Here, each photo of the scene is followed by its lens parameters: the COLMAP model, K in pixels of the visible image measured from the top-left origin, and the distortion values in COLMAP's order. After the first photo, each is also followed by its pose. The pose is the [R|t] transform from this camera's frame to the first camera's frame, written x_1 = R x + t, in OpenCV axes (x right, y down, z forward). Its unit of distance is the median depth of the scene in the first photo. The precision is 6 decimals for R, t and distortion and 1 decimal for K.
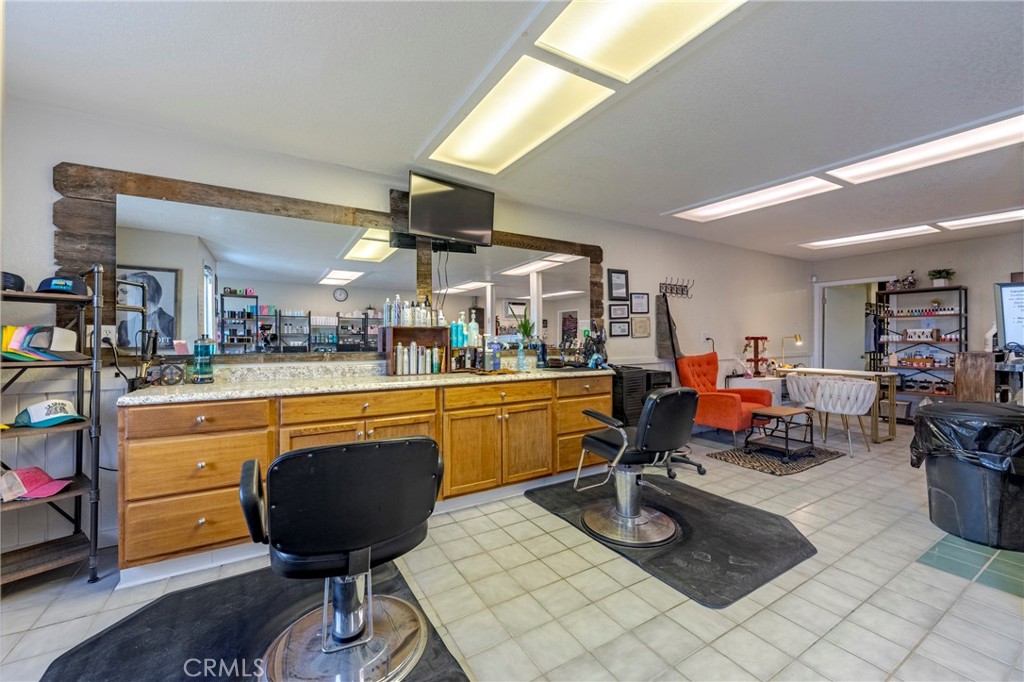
lens RADIAL K [[401.4, 0, 511.5], [0, 401.4, 339.9], [0, 0, 1]] dist [-0.000652, -0.000220]
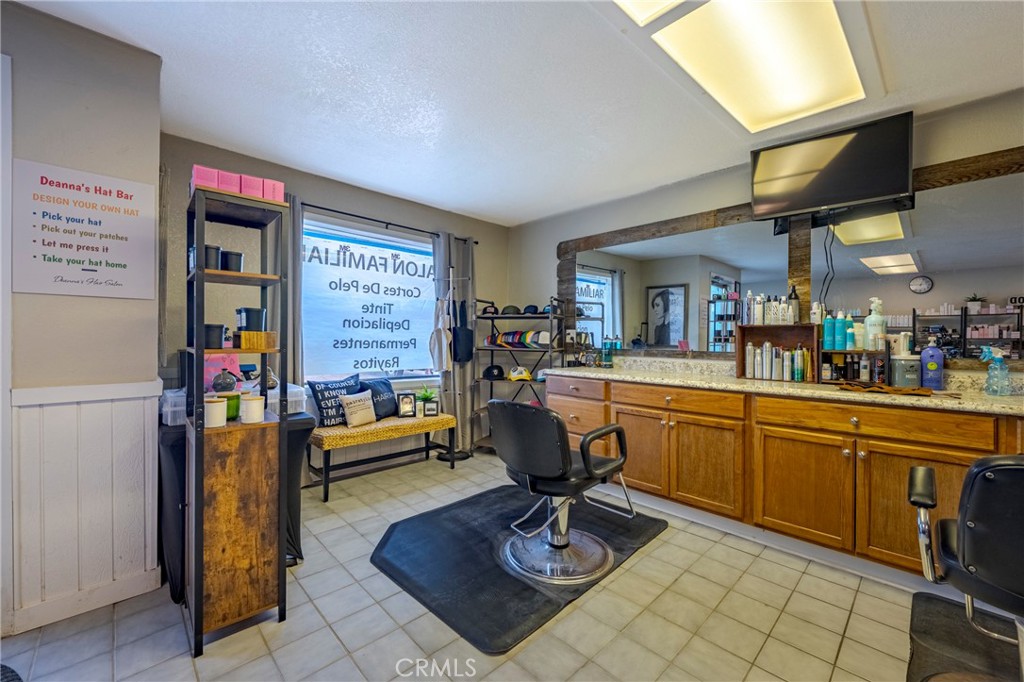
lens RADIAL K [[408.5, 0, 511.8], [0, 408.5, 339.8], [0, 0, 1]] dist [-0.001692, -0.000181]
pose [[0.228747, 0.007582, -0.973456, 0.497938], [-0.008928, 0.999944, 0.005691, -0.000299], [0.973445, 0.007389, 0.228802, 0.260250]]
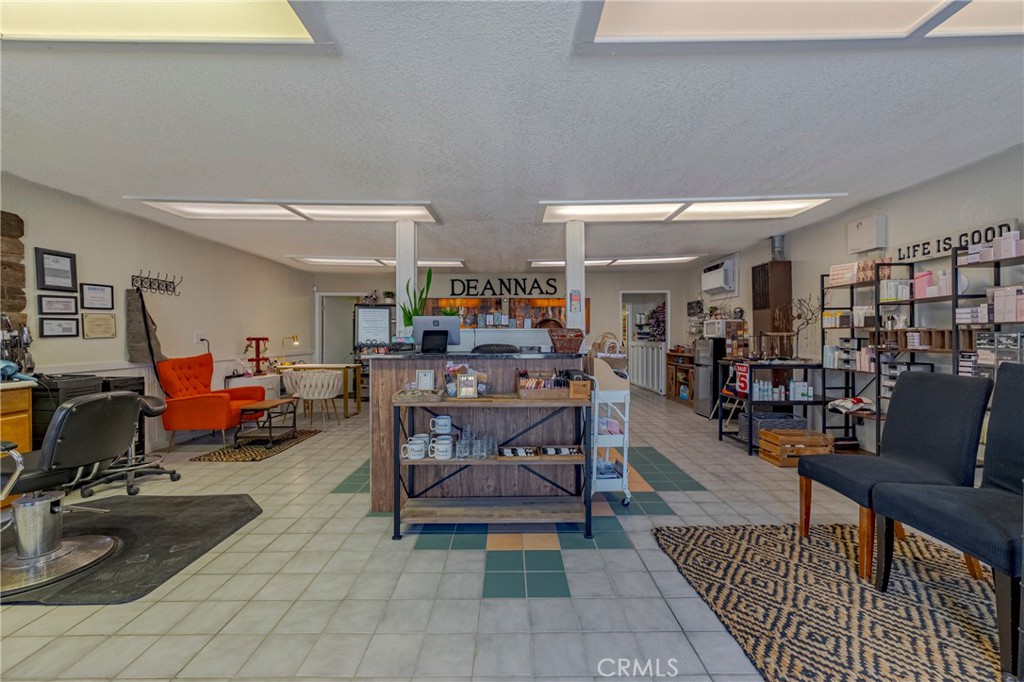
lens RADIAL K [[401.4, 0, 511.5], [0, 401.4, 339.9], [0, 0, 1]] dist [-0.000652, -0.000220]
pose [[0.508338, -0.004386, 0.861147, 0.065509], [0.004658, 0.999986, 0.002344, -0.001677], [-0.861145, 0.002819, 0.508351, -0.217640]]
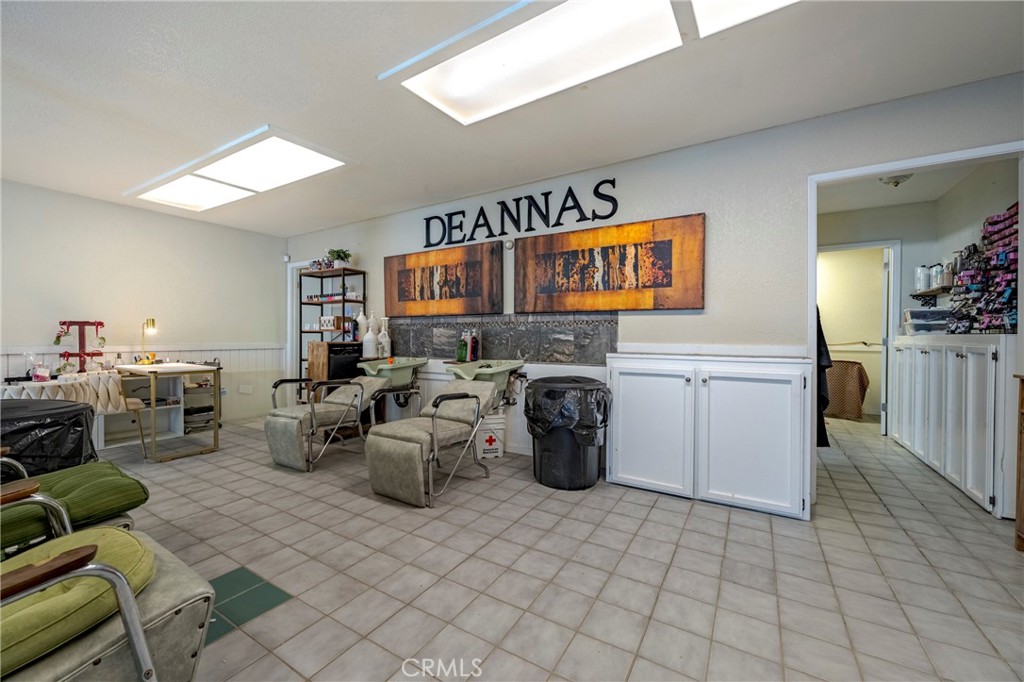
lens RADIAL K [[401.4, 0, 511.5], [0, 401.4, 339.9], [0, 0, 1]] dist [-0.000652, -0.000220]
pose [[0.883939, 0.000081, 0.467602, 1.719526], [-0.003493, 0.999973, 0.006430, 0.032023], [-0.467589, -0.007317, 0.883916, 0.041114]]
